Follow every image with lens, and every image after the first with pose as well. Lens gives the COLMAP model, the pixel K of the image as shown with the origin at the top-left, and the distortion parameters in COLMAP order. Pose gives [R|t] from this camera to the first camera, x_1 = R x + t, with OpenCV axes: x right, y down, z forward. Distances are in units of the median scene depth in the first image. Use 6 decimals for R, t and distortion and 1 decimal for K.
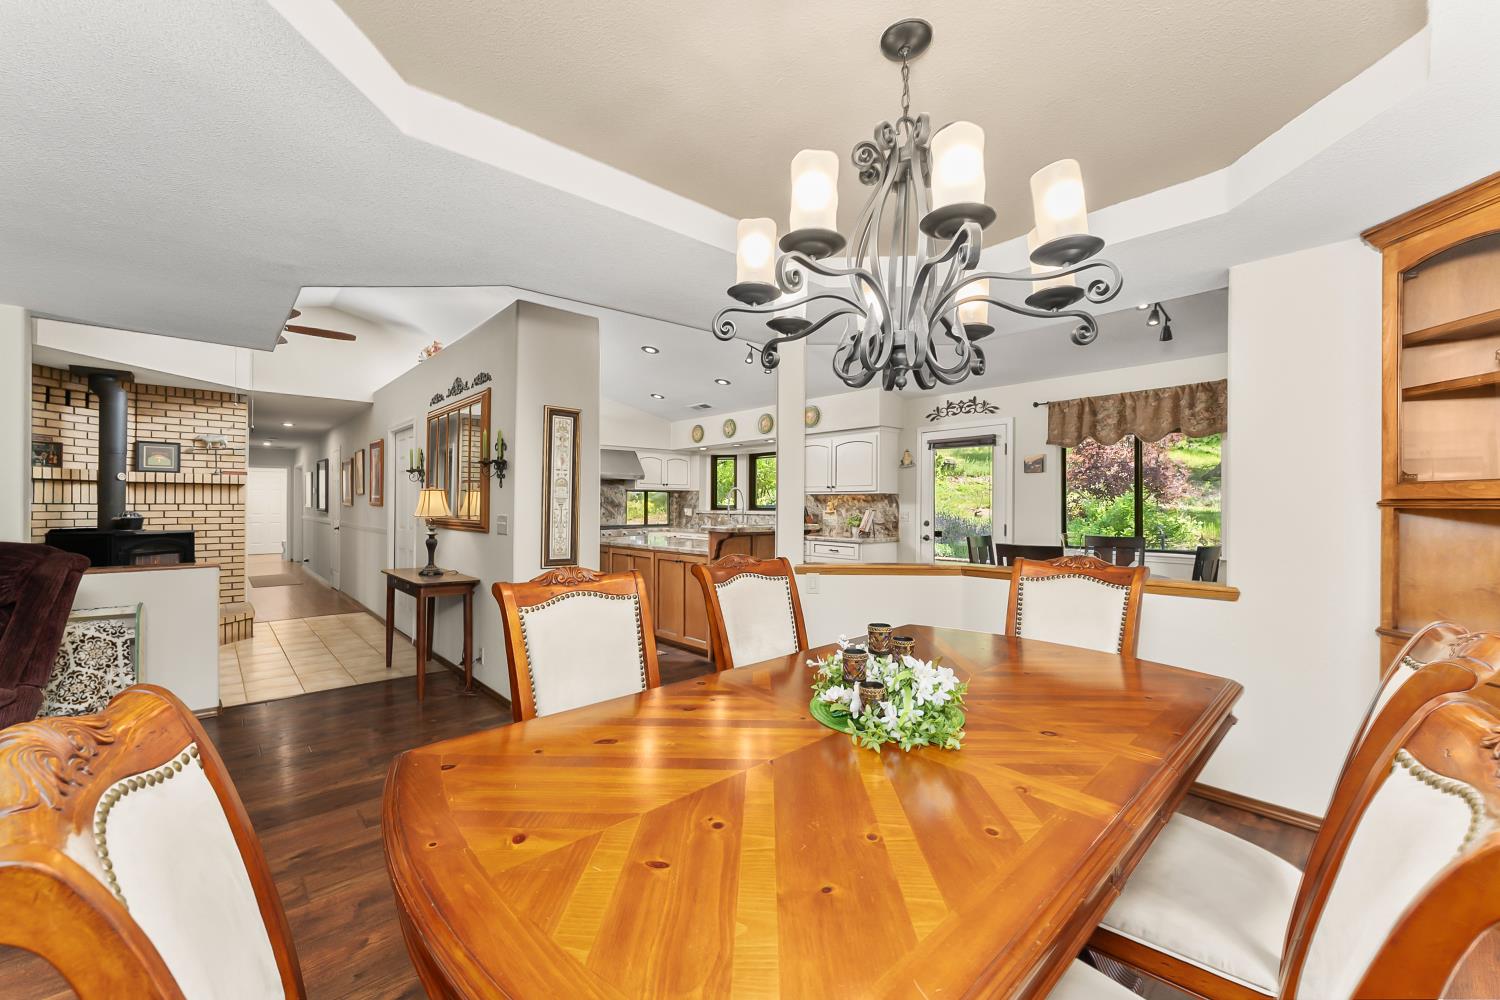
lens RADIAL K [[602.4, 0, 750.3], [0, 602.4, 500.4], [0, 0, 1]] dist [0.000019, -0.000384]
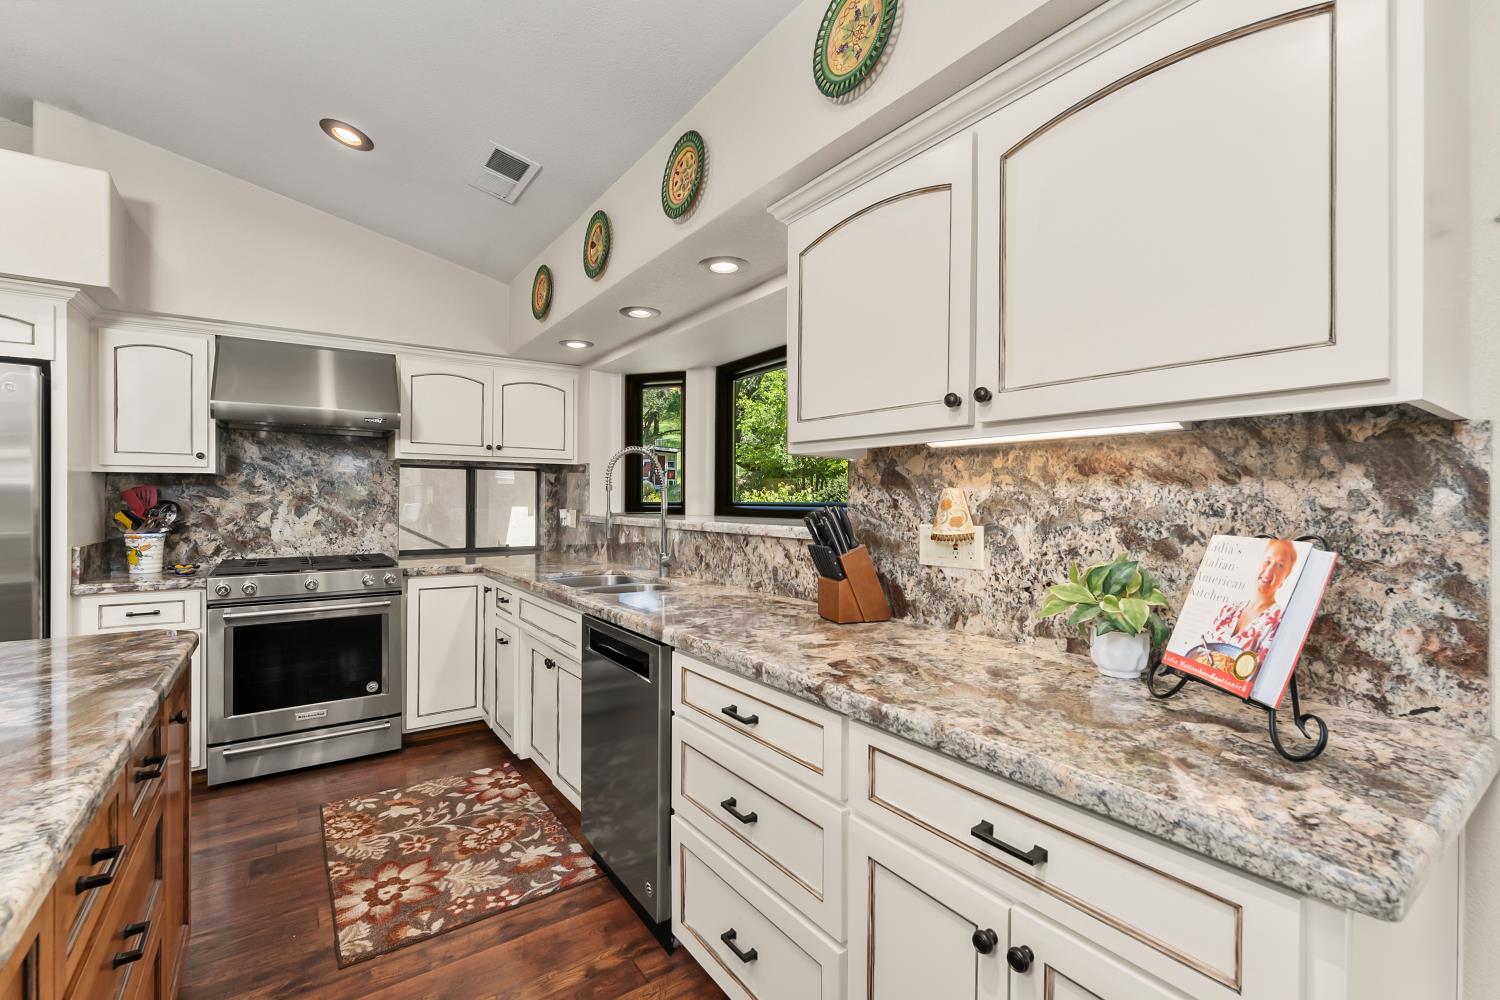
lens RADIAL K [[657.4, 0, 747.9], [0, 657.4, 501.0], [0, 0, 1]] dist [-0.002533, 0.000199]
pose [[0.993042, 0.001023, -0.117757, 0.089119], [-0.000241, 0.999978, 0.006657, 0.006307], [0.117761, -0.006583, 0.993020, 0.776394]]
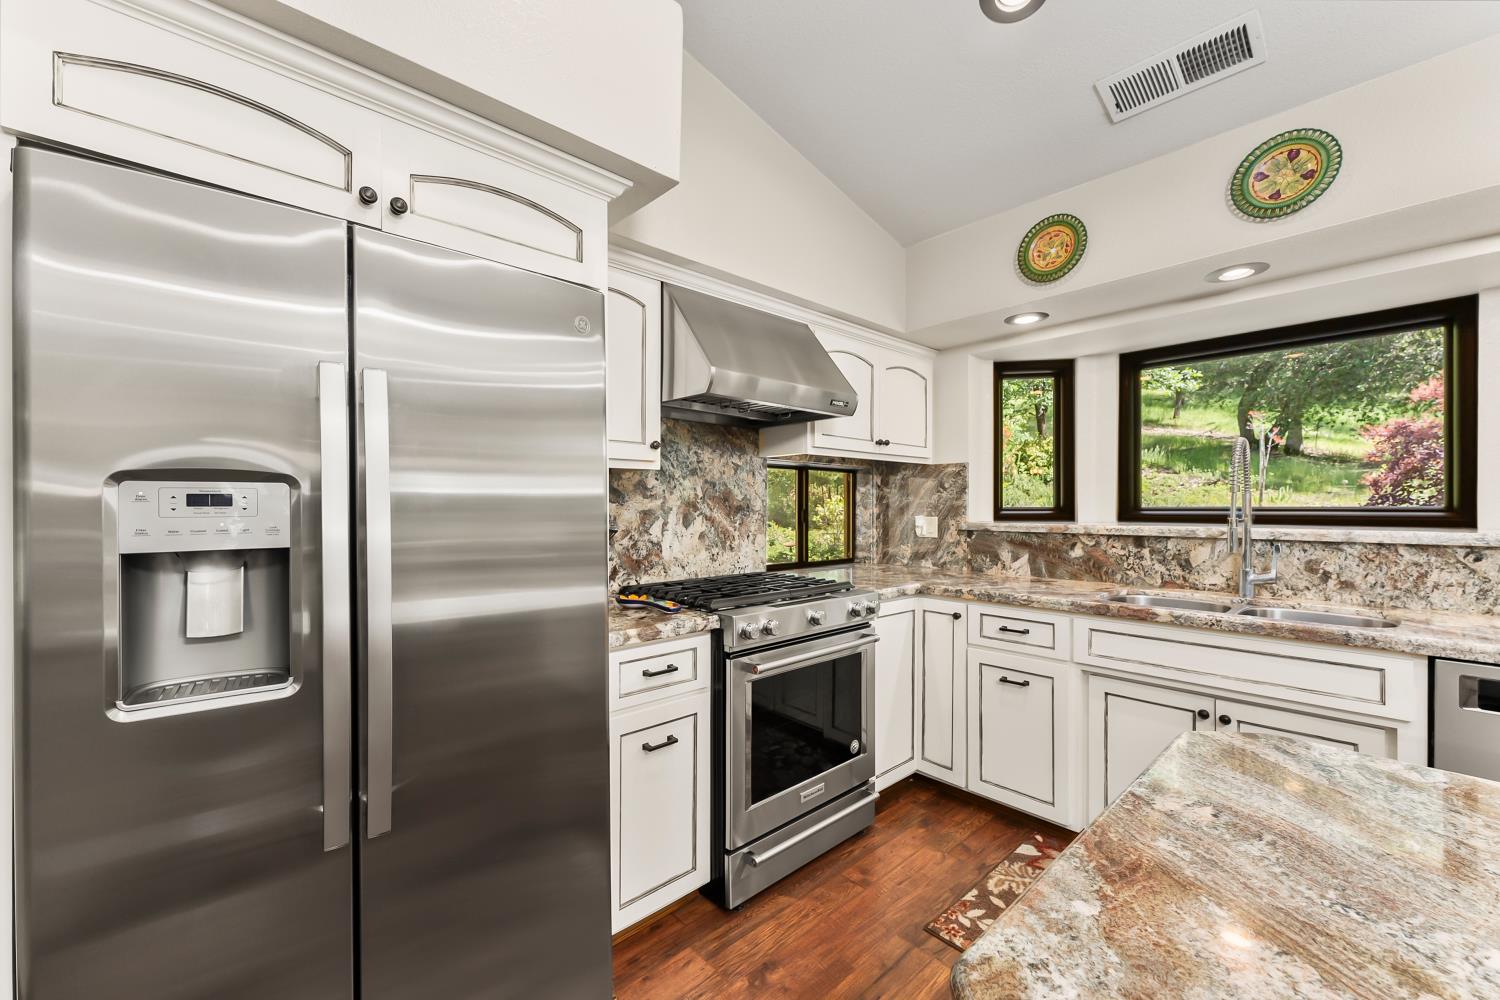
lens RADIAL K [[602.4, 0, 754.8], [0, 602.4, 507.4], [0, 0, 1]] dist [0.000019, -0.000384]
pose [[0.999960, -0.002143, 0.008711, -0.274067], [0.002083, 0.999974, 0.006839, 0.007358], [-0.008725, -0.006820, 0.999939, 0.873592]]
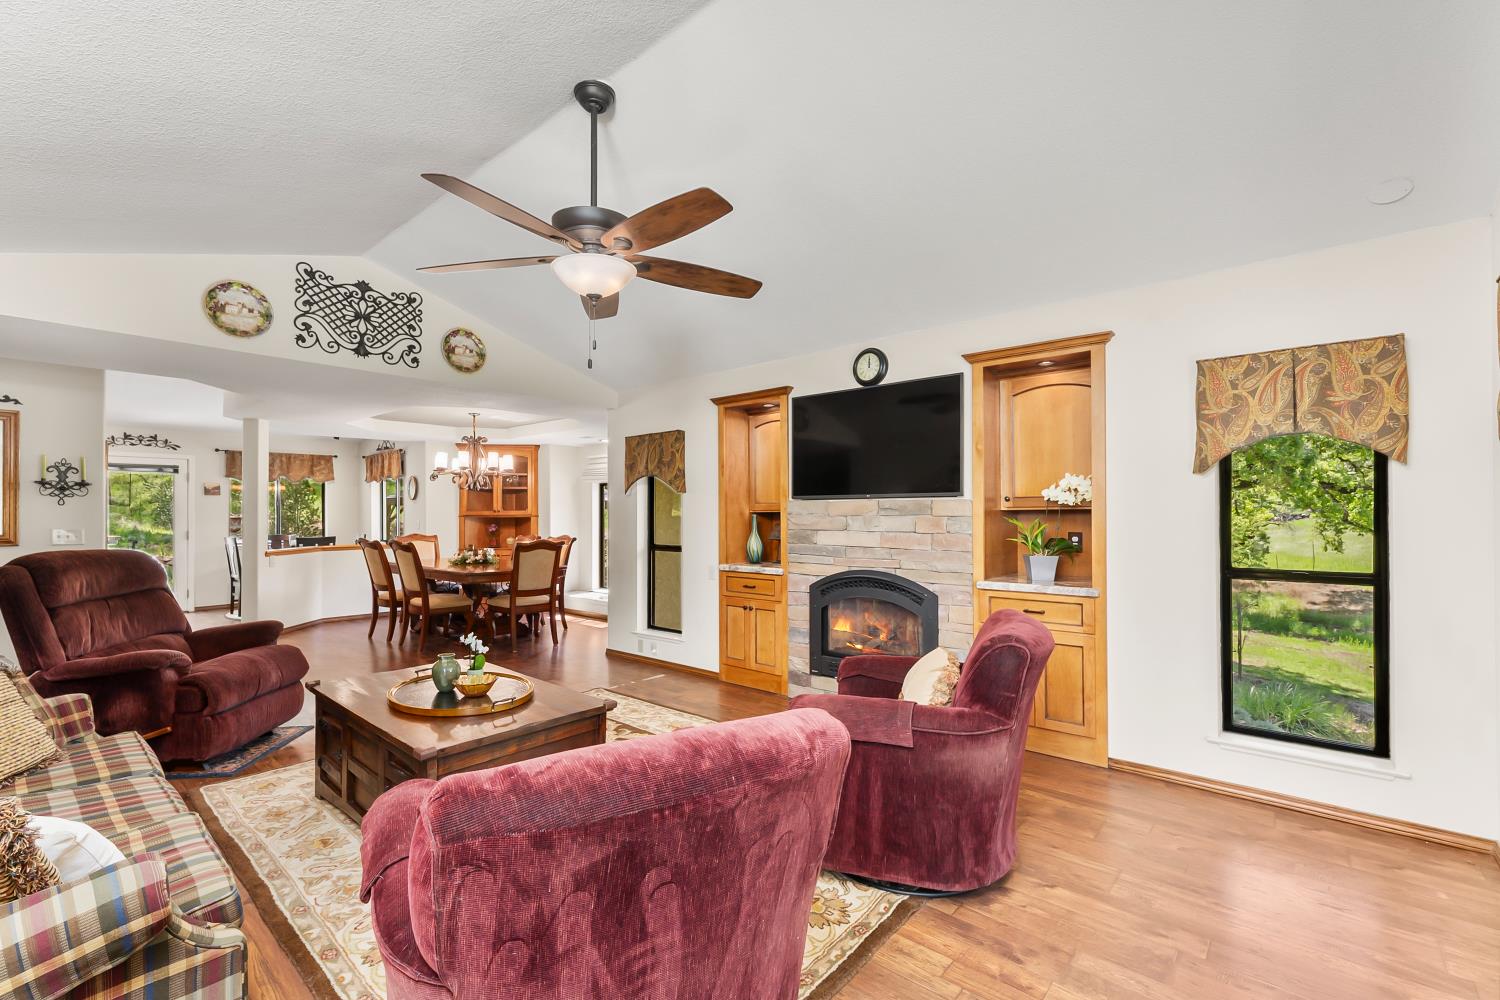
lens RADIAL K [[657.4, 0, 752.6], [0, 657.4, 511.6], [0, 0, 1]] dist [-0.002533, 0.000199]
pose [[-0.111132, 0.006154, 0.993787, -0.998109], [-0.004343, 0.999968, -0.006678, -0.001031], [-0.993796, -0.005058, -0.111101, -0.106543]]
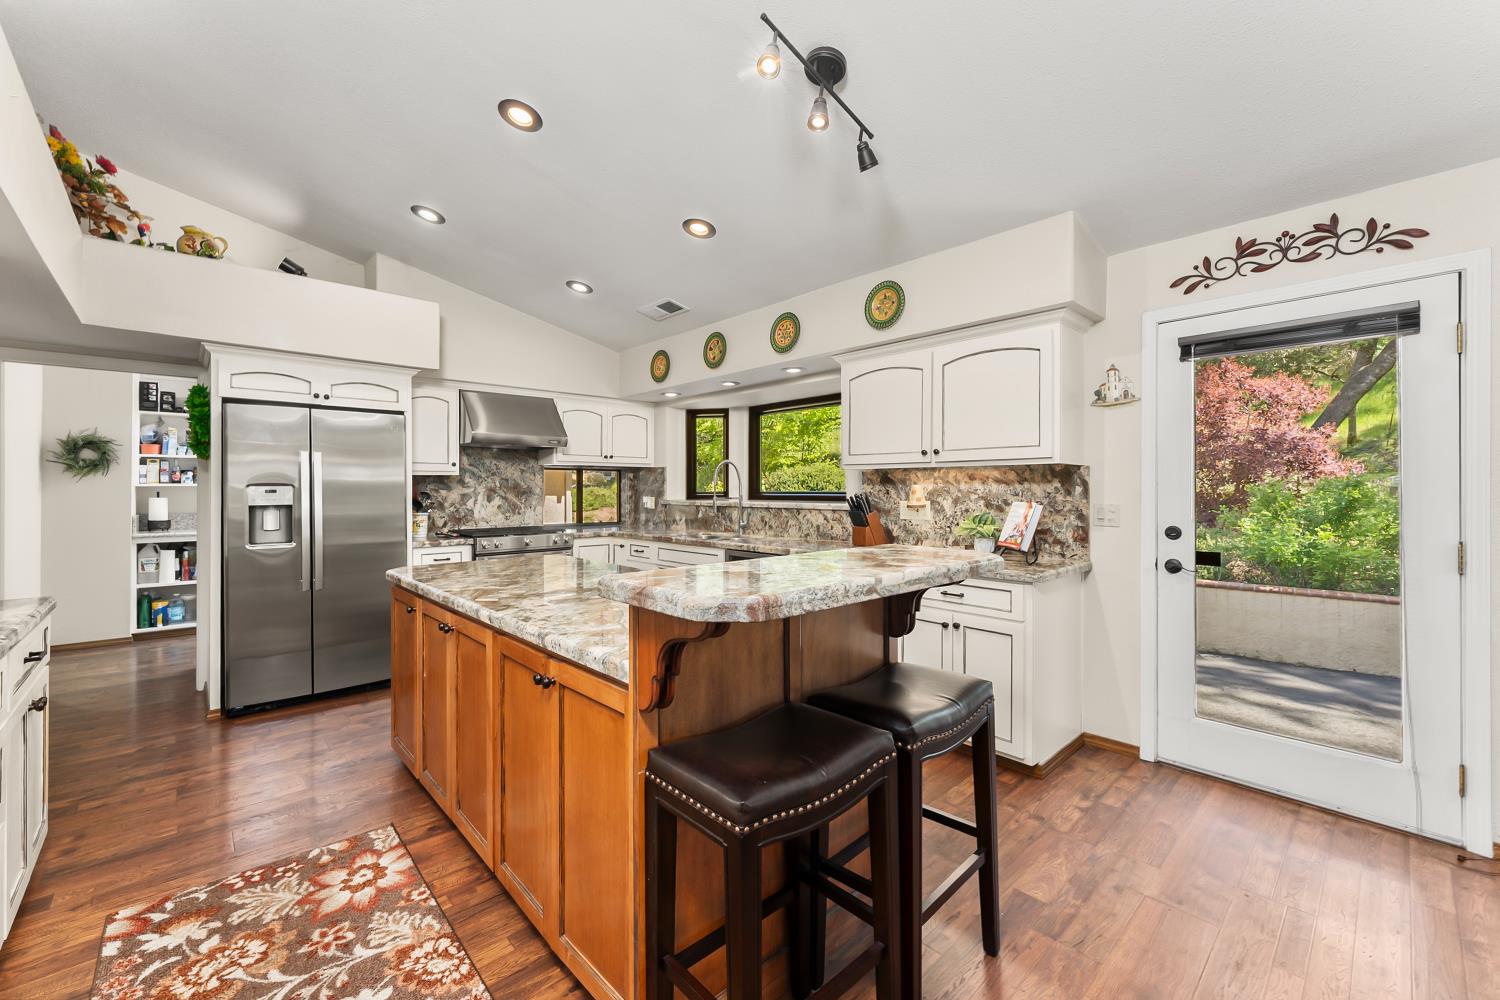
lens RADIAL K [[602.4, 0, 747.6], [0, 602.4, 488.4], [0, 0, 1]] dist [0.000019, -0.000384]
pose [[0.999883, -0.003458, 0.014932, -0.015768], [0.003394, 0.999985, 0.004349, 0.003335], [-0.014947, -0.004298, 0.999879, 0.515868]]
